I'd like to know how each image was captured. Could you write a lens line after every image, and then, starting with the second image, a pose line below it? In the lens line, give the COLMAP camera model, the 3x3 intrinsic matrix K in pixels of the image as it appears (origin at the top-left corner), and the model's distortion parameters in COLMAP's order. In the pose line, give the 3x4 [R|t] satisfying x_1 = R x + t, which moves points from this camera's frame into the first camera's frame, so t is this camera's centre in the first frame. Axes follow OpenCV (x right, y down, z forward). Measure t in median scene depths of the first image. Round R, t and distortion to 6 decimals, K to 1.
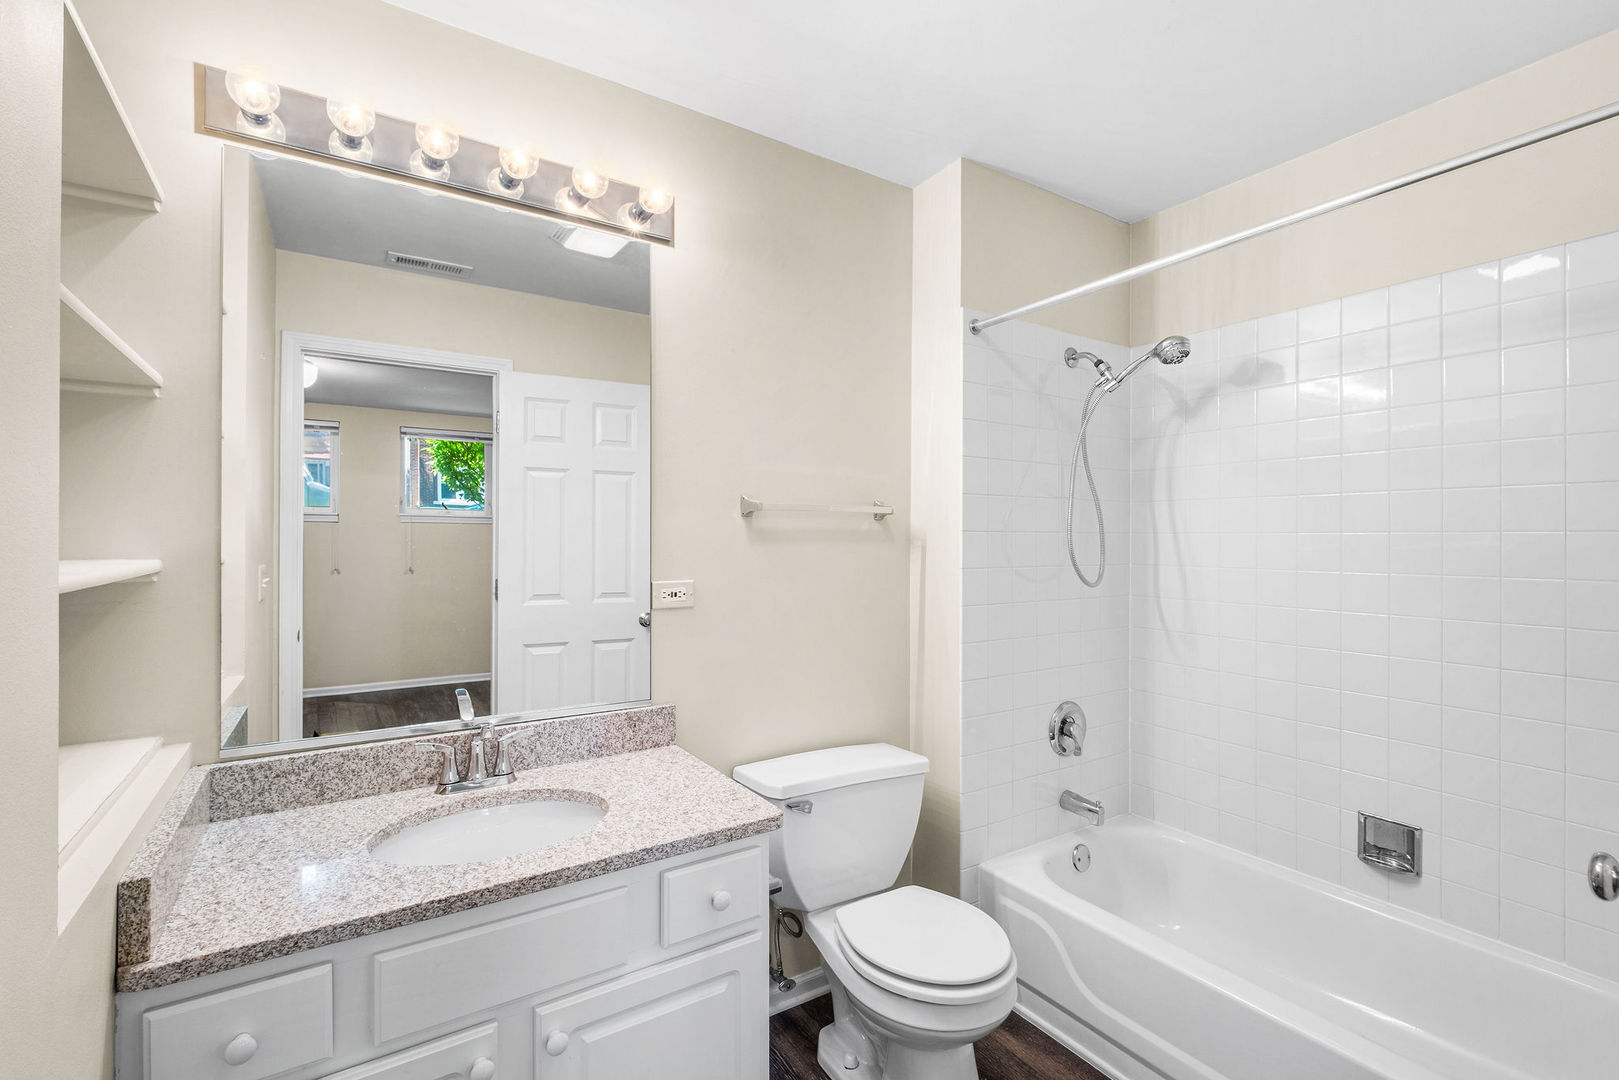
lens RADIAL K [[736.8, 0, 809.5], [0, 736.8, 540.0], [0, 0, 1]] dist [-0.008410, -0.000691]
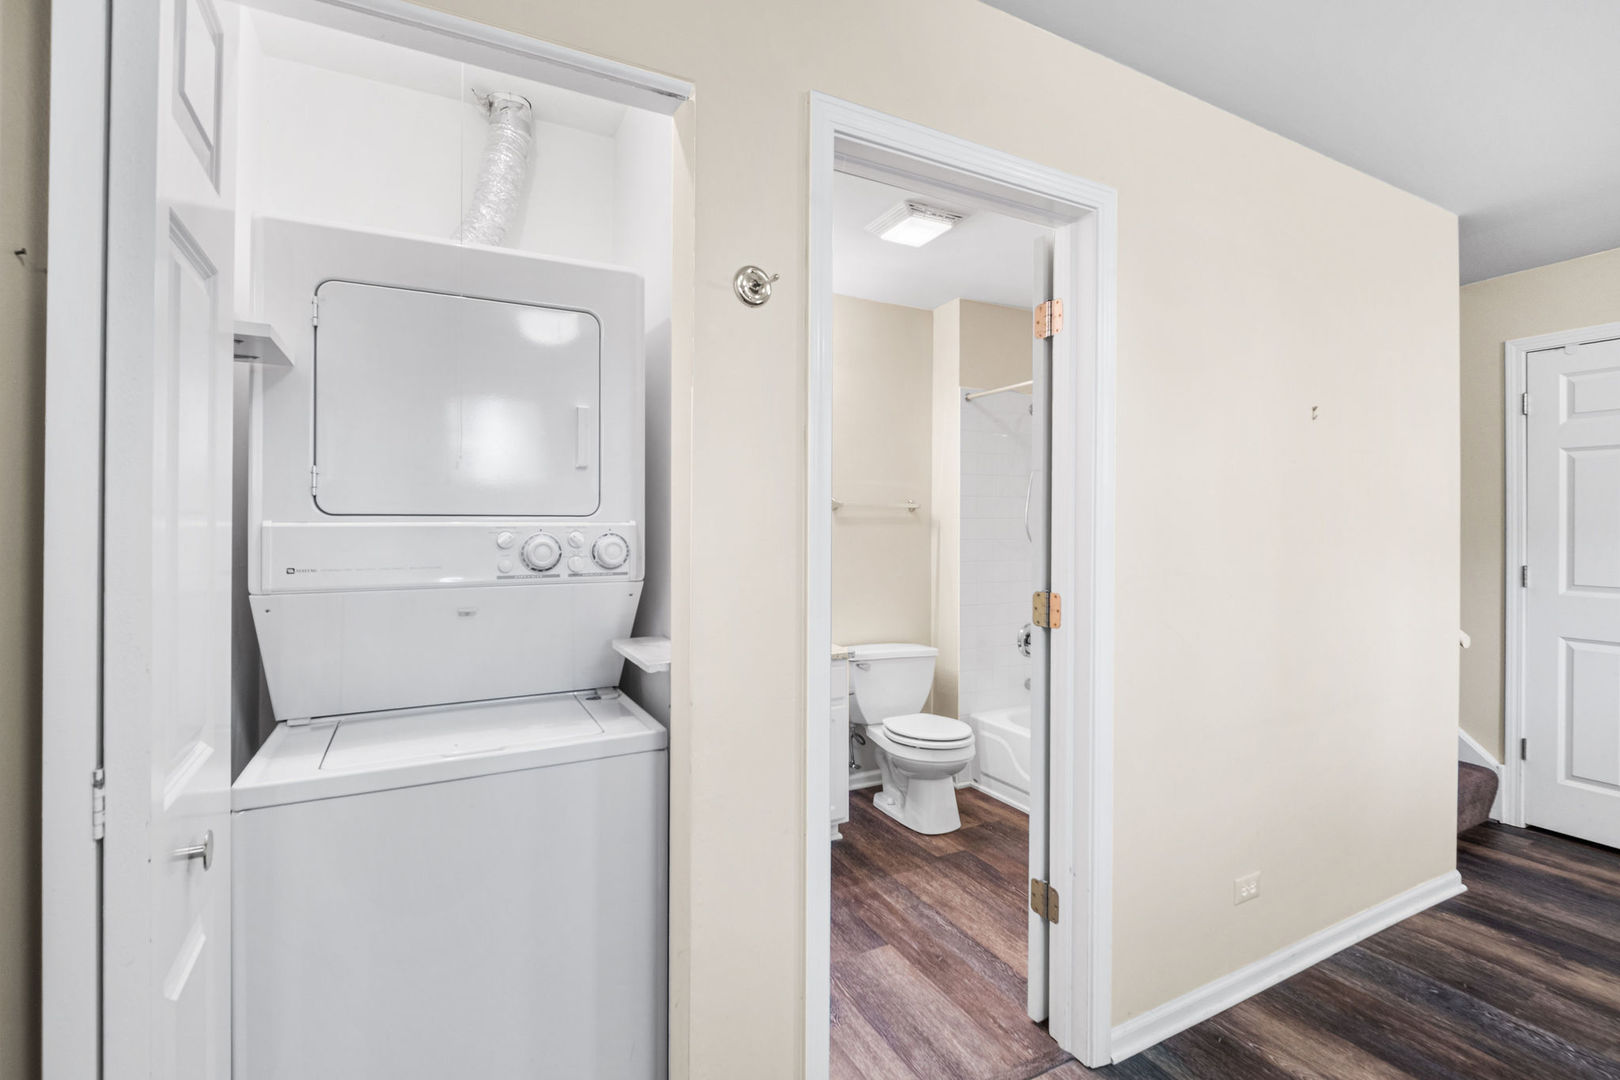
lens RADIAL K [[743.6, 0, 812.4], [0, 743.6, 519.0], [0, 0, 1]] dist [-0.000894, -0.000061]
pose [[0.996441, 0.000013, -0.084288, 0.013163], [-0.000603, 0.999976, -0.006965, 0.001935], [0.084286, 0.006991, 0.996417, -0.767197]]
